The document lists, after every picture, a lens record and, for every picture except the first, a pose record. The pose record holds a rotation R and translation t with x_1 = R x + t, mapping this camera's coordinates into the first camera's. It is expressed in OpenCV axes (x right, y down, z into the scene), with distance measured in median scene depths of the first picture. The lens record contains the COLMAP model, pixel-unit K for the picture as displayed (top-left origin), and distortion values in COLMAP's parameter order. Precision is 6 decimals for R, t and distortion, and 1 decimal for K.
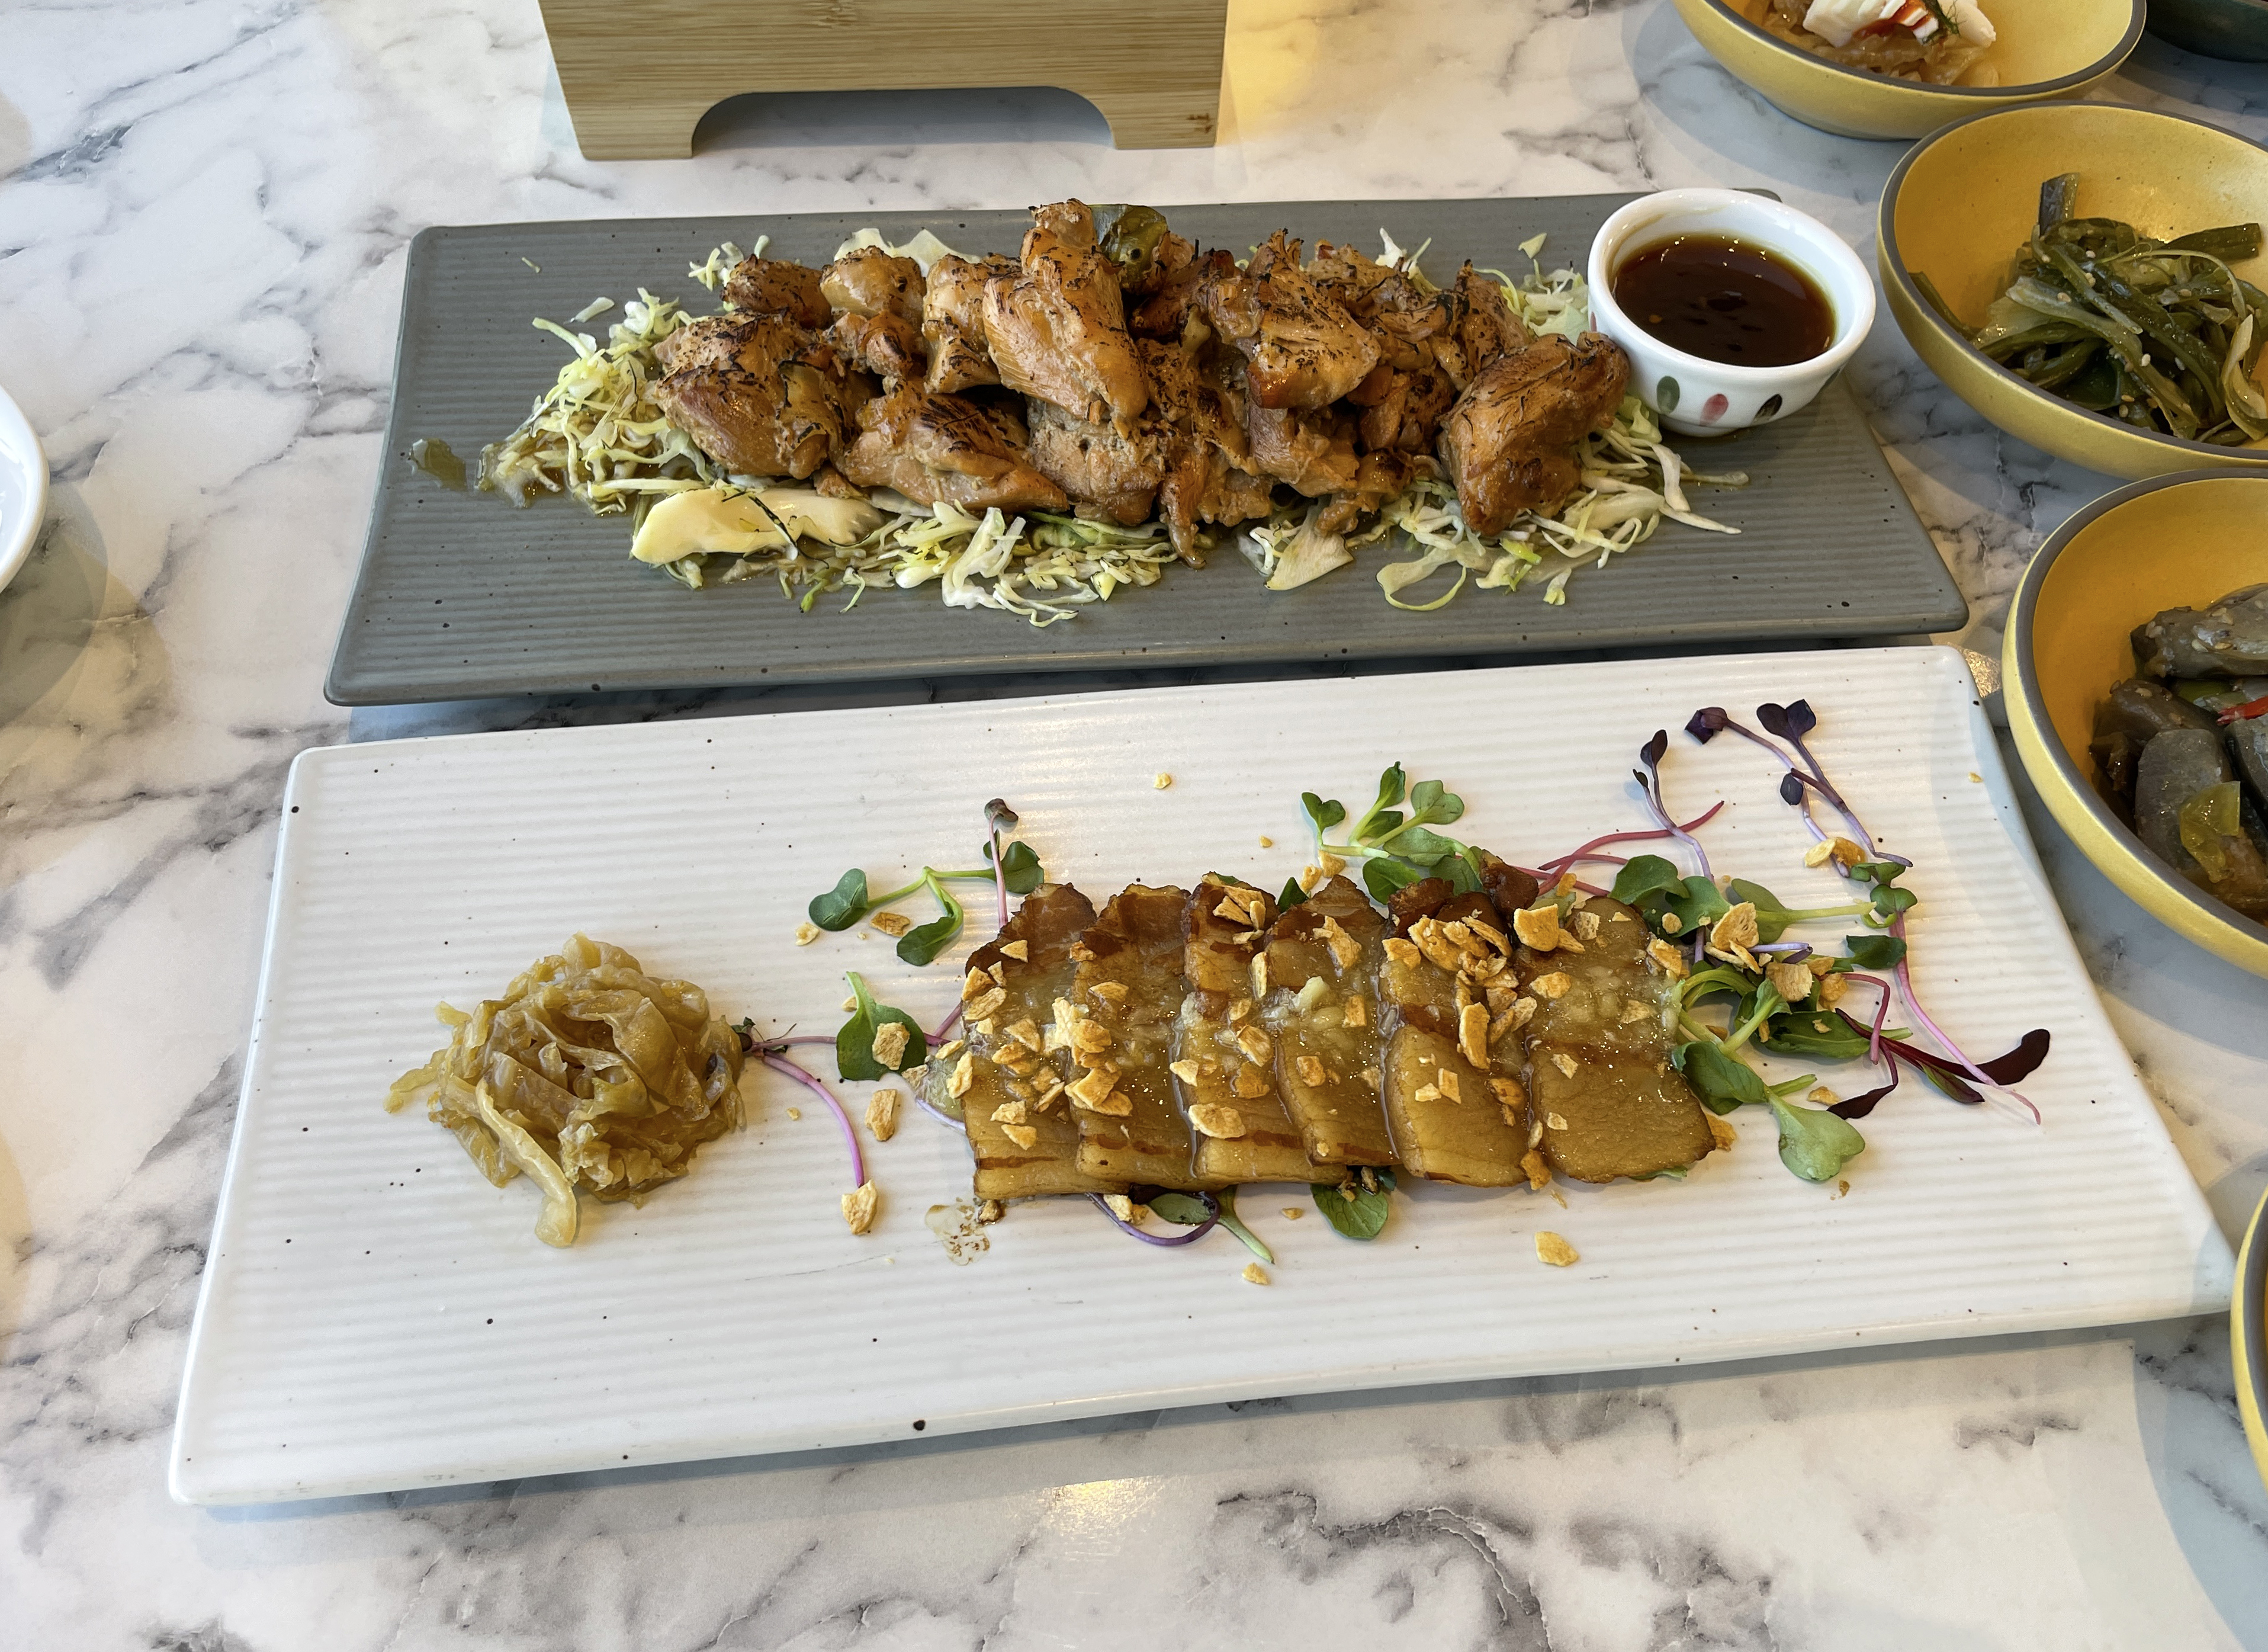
lens RADIAL K [[1799.4, 0, 1134.0], [0, 1799.4, 826.0], [0, 0, 1]] dist [0.065515, -0.115316]
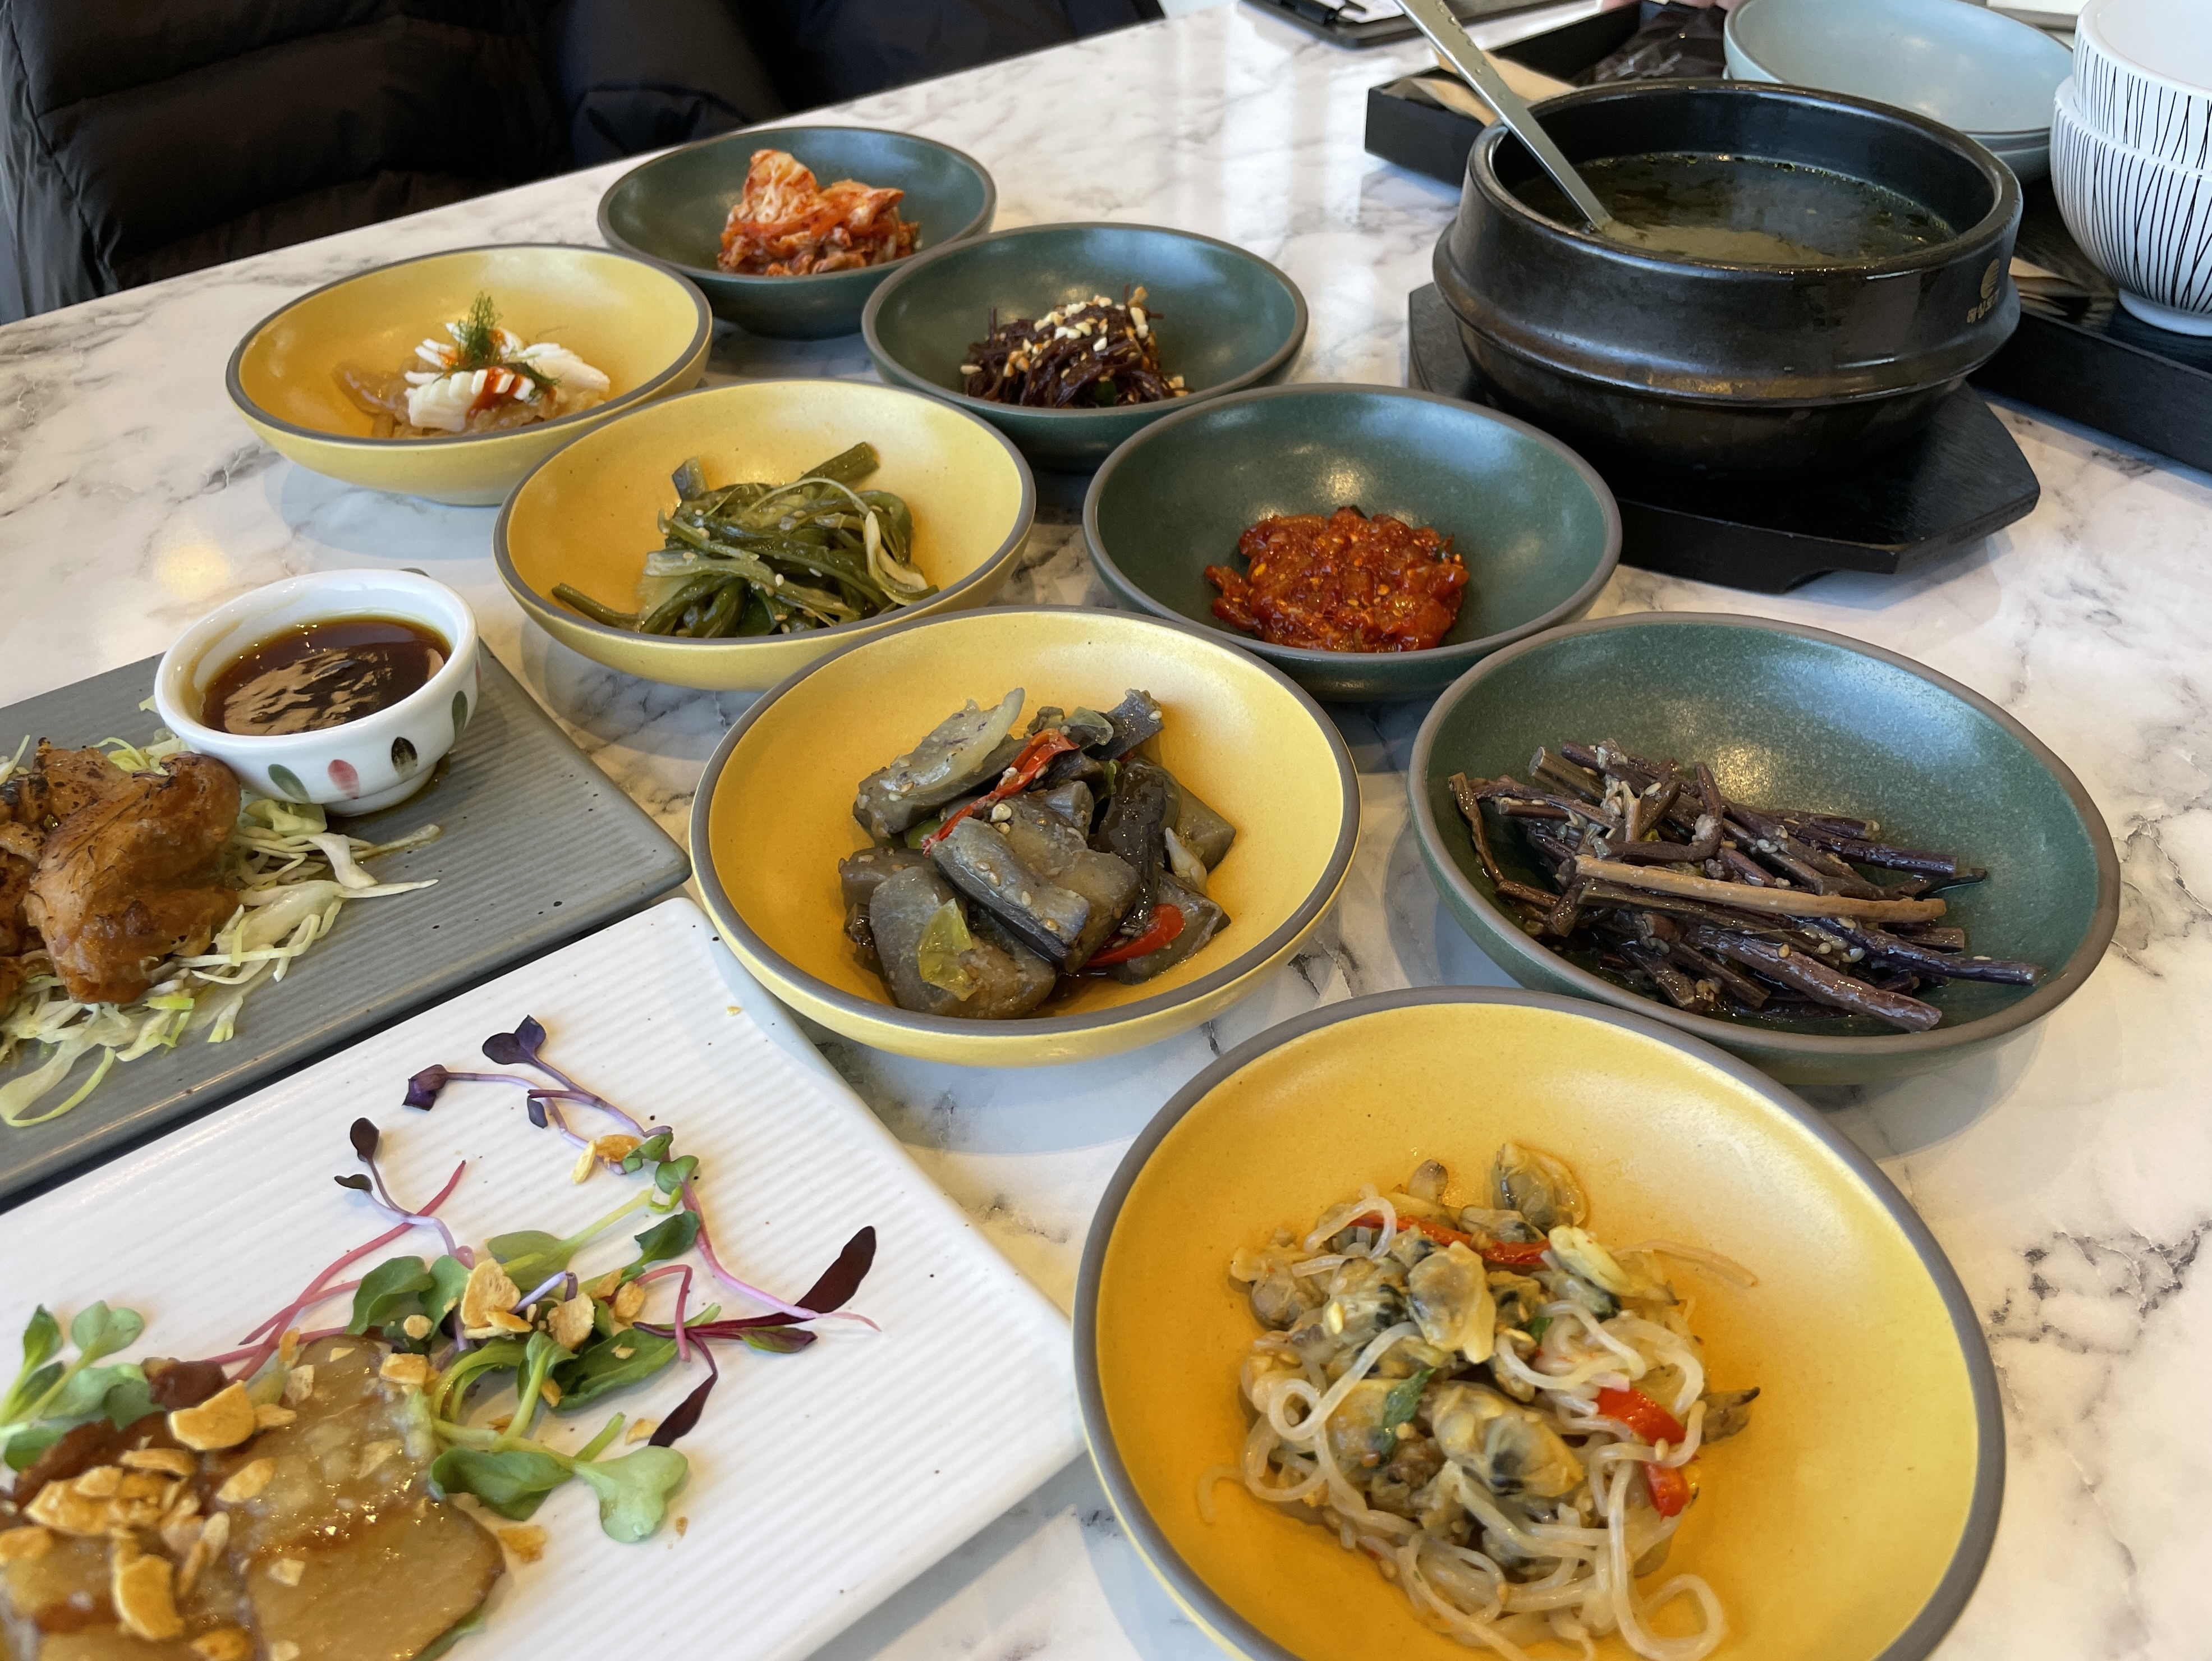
lens RADIAL K [[1656.4, 0, 1106.0], [0, 1656.4, 830.5], [0, 0, 1]] dist [0.084673, -0.124783]
pose [[0.844247, -0.393458, 0.363921, 0.361059], [0.471140, 0.868516, -0.153971, 0.119597], [-0.255490, 0.301447, 0.918615, 0.137610]]
